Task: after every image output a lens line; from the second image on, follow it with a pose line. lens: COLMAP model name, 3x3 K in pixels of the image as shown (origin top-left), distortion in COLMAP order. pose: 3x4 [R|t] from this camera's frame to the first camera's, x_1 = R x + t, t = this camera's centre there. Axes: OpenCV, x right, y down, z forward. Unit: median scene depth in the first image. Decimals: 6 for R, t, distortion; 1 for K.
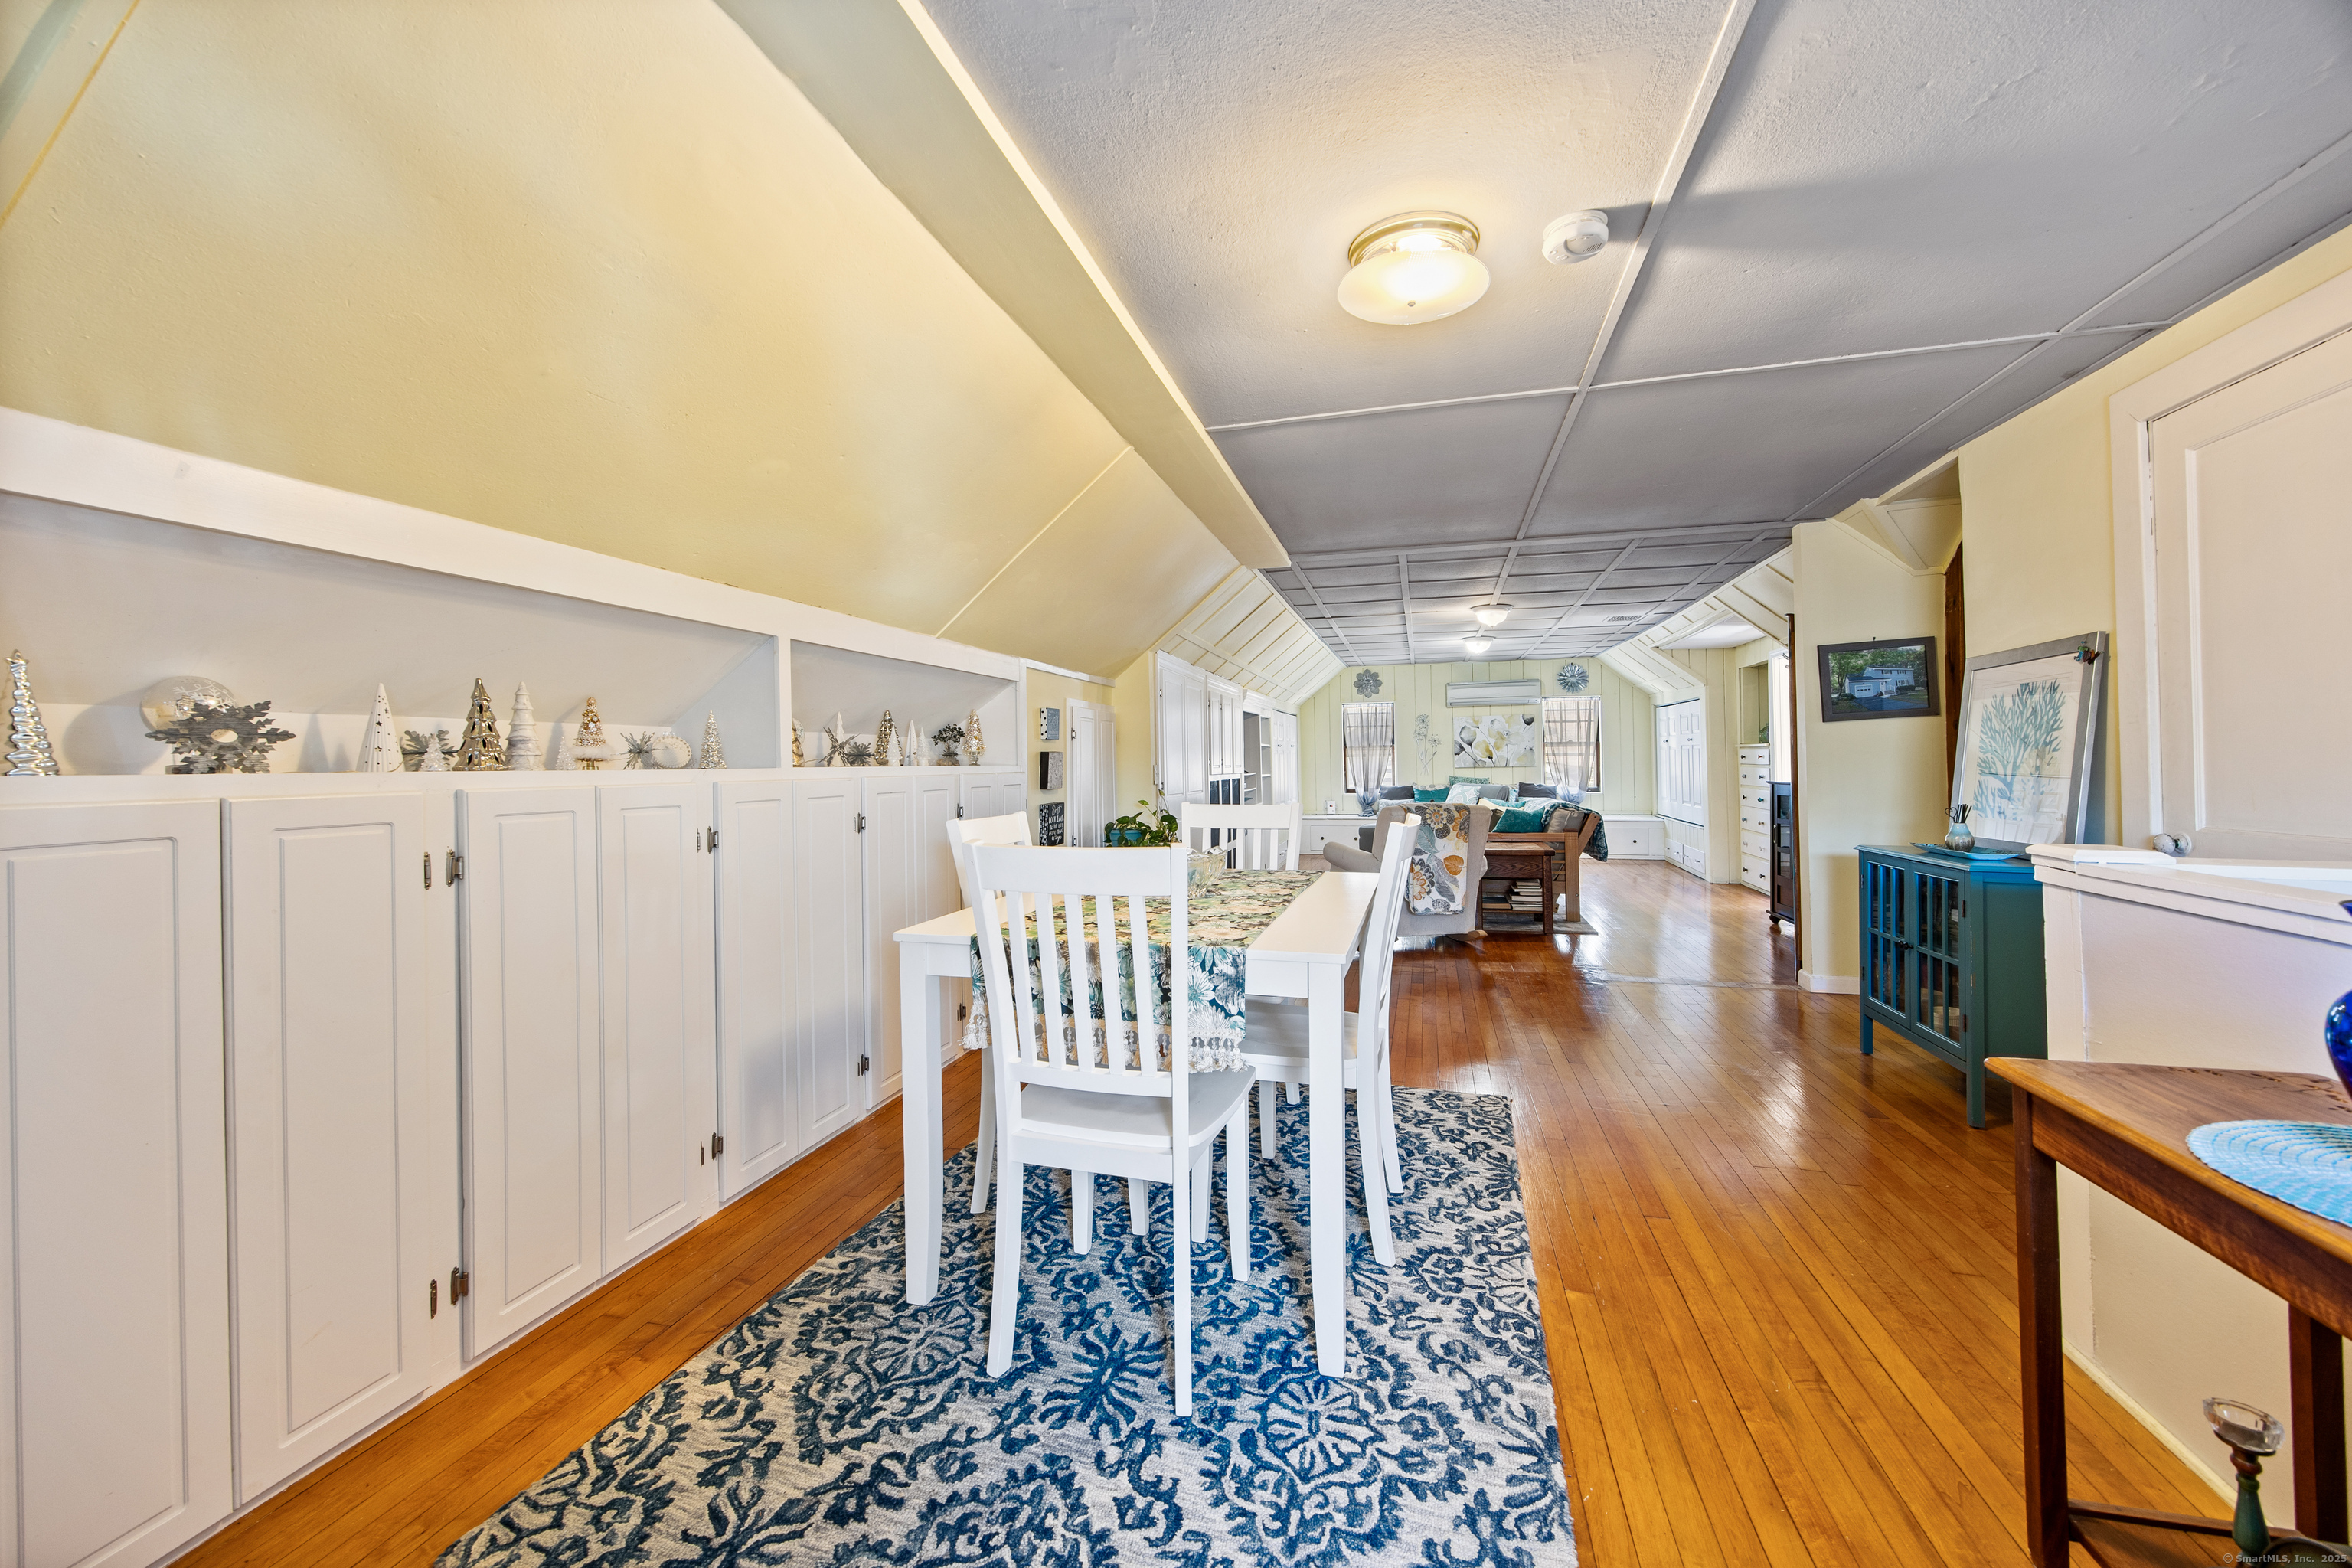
lens RADIAL K [[915.6, 0, 1174.8], [0, 915.6, 764.7], [0, 0, 1]] dist [-0.000091, 0.000063]
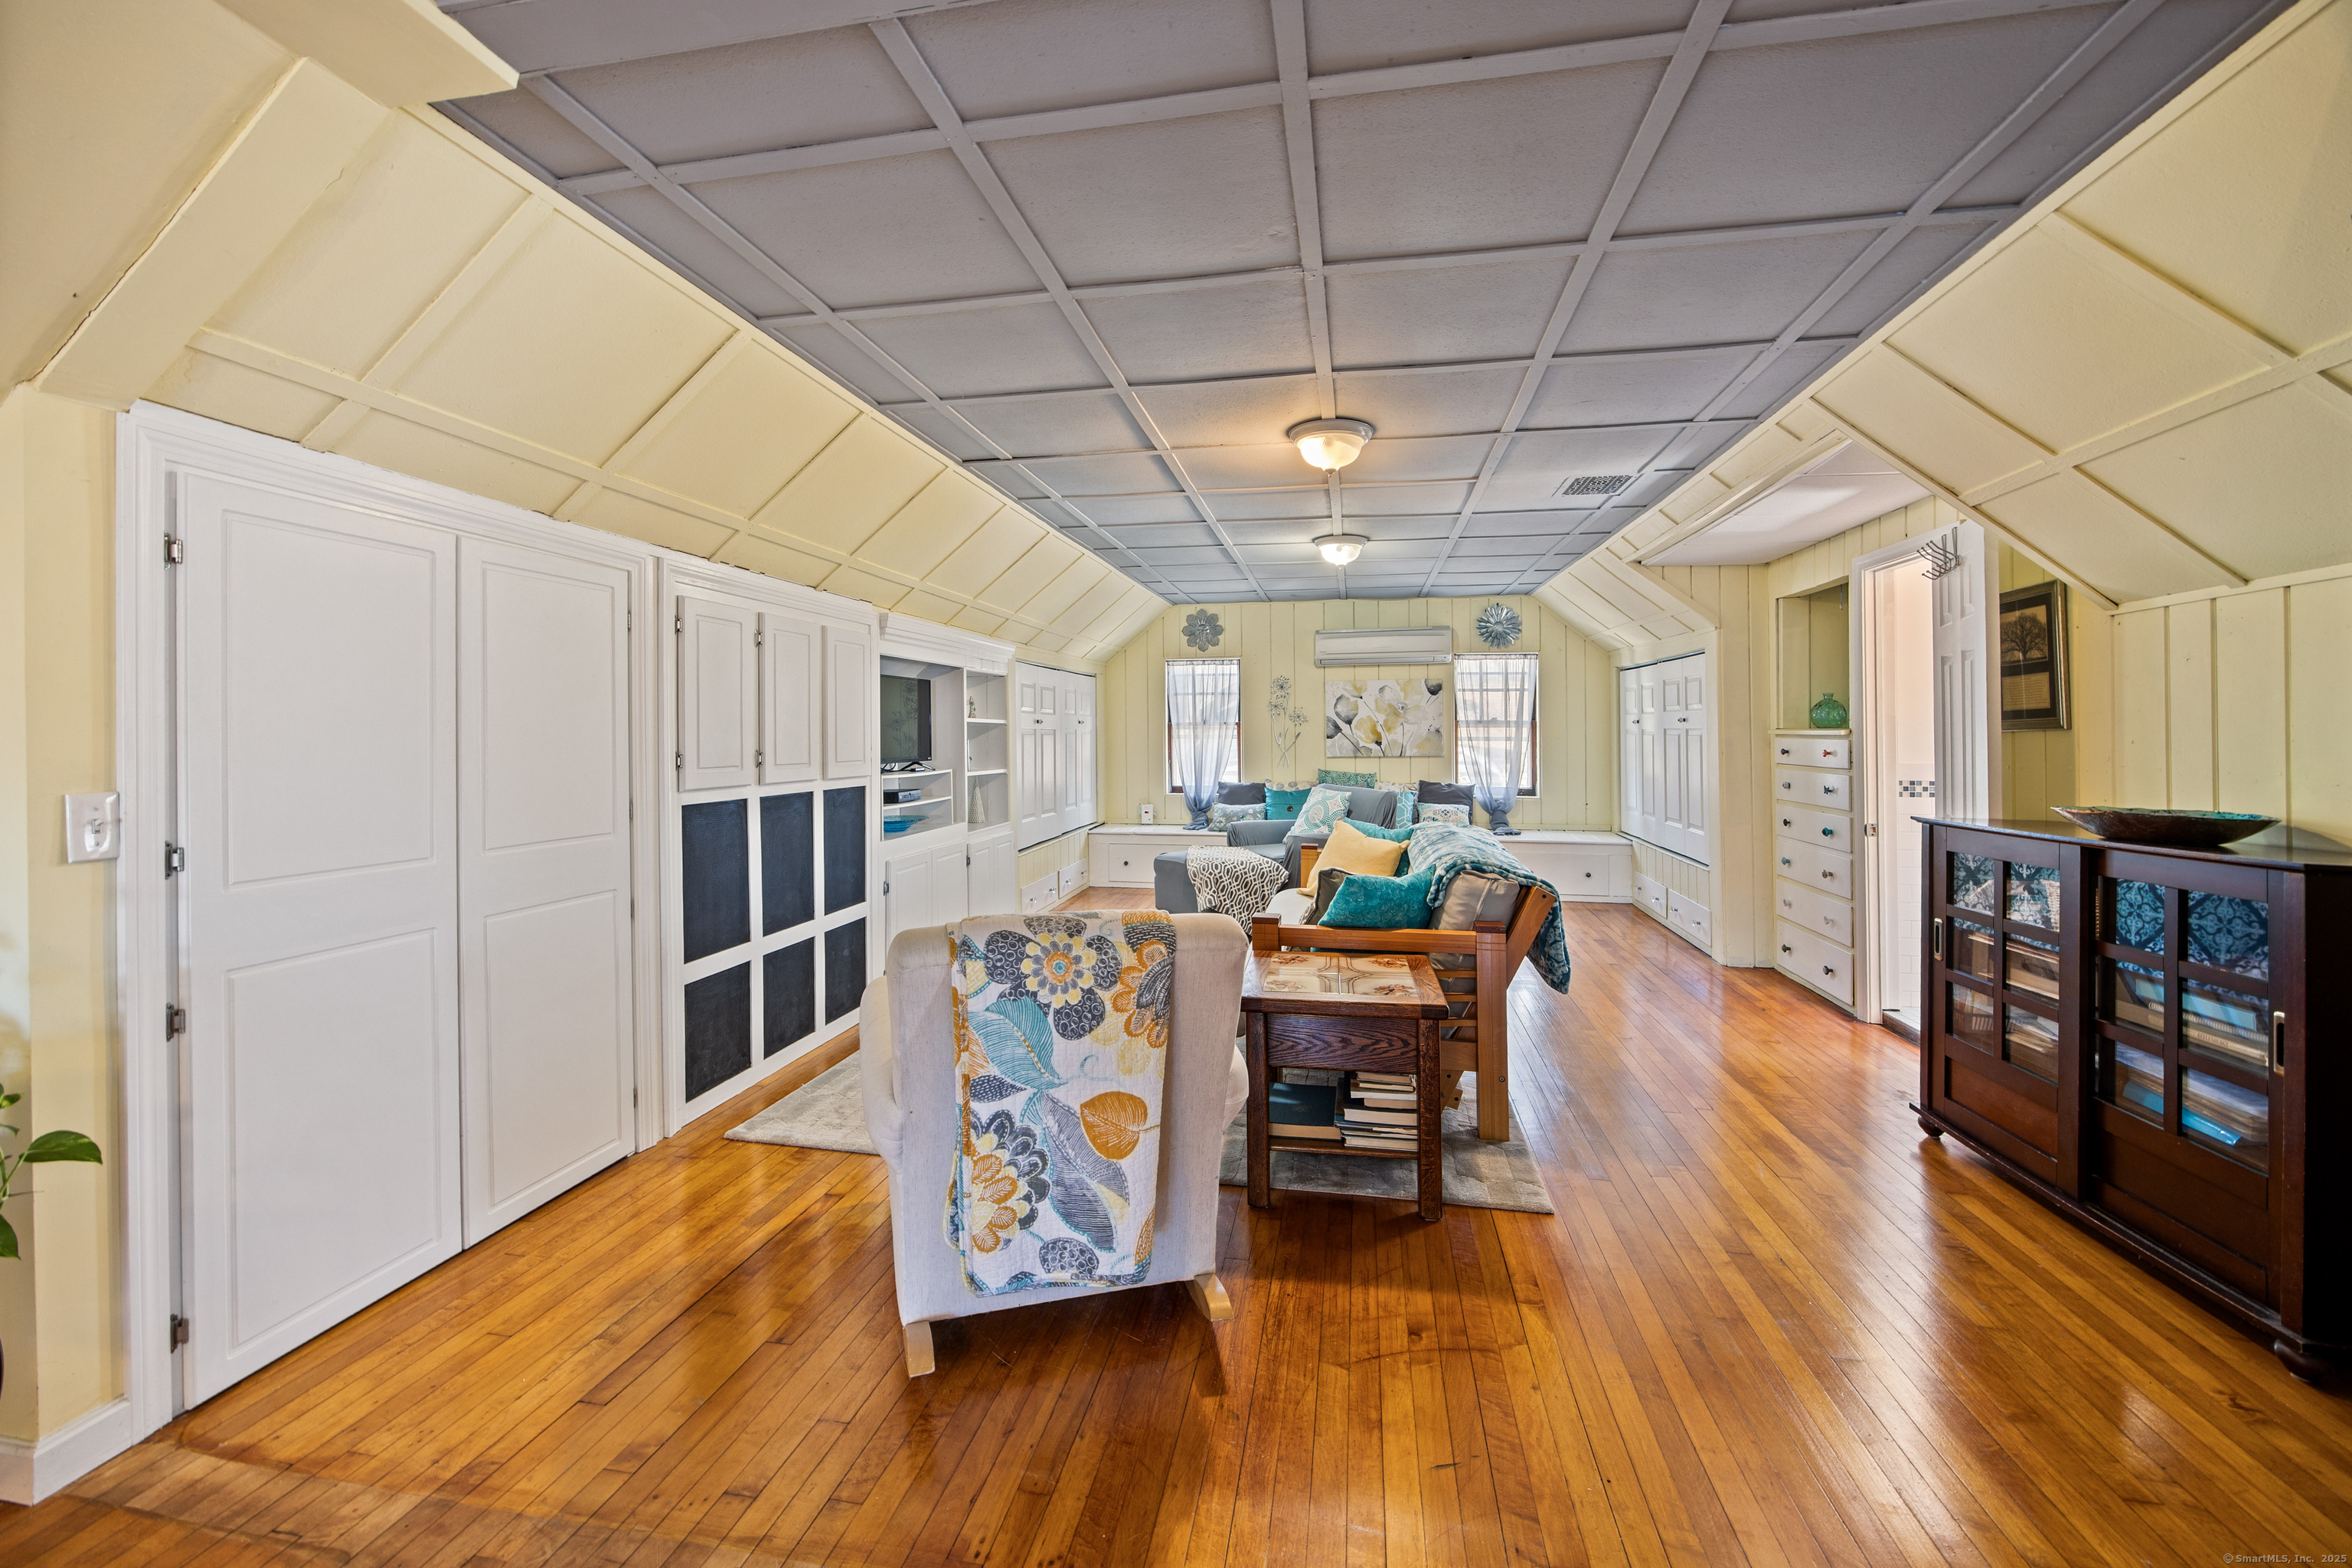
lens RADIAL K [[915.6, 0, 1193.2], [0, 915.6, 742.9], [0, 0, 1]] dist [-0.000091, 0.000063]
pose [[0.996055, 0.009694, 0.088204, 0.174126], [-0.010212, 0.999933, 0.005423, -0.011397], [-0.088145, -0.006302, 0.996088, 0.398833]]
